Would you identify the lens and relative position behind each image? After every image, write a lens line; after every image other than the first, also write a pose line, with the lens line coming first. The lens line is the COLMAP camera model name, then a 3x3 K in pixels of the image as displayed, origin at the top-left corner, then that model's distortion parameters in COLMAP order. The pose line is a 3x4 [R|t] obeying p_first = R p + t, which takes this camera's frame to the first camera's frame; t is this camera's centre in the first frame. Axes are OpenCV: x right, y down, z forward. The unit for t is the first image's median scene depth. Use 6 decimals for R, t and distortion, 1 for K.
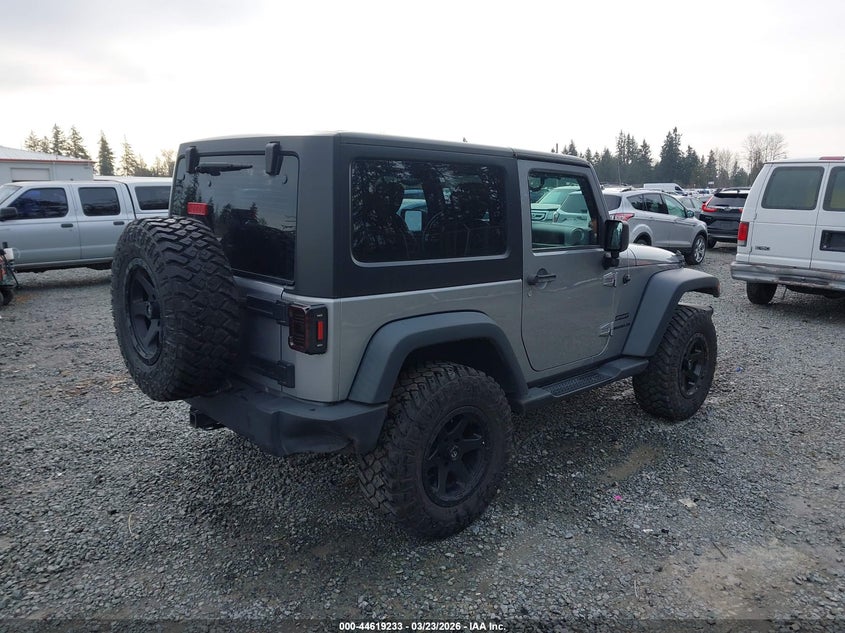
lens RADIAL K [[647.9, 0, 422.5], [0, 647.9, 316.5], [0, 0, 1]] dist [-0.000786, -0.001931]
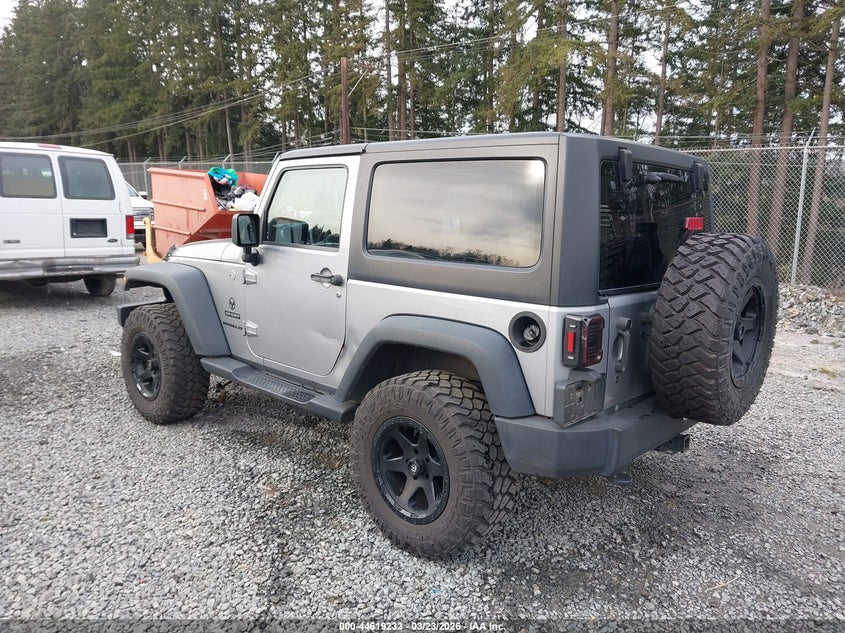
lens RADIAL K [[647.9, 0, 422.5], [0, 647.9, 316.5], [0, 0, 1]] dist [-0.000786, -0.001931]
pose [[-0.044567, -0.196579, 0.979475, -0.432537], [0.160707, 0.966269, 0.201241, -0.100527], [-0.985996, 0.166377, -0.011473, 0.494726]]
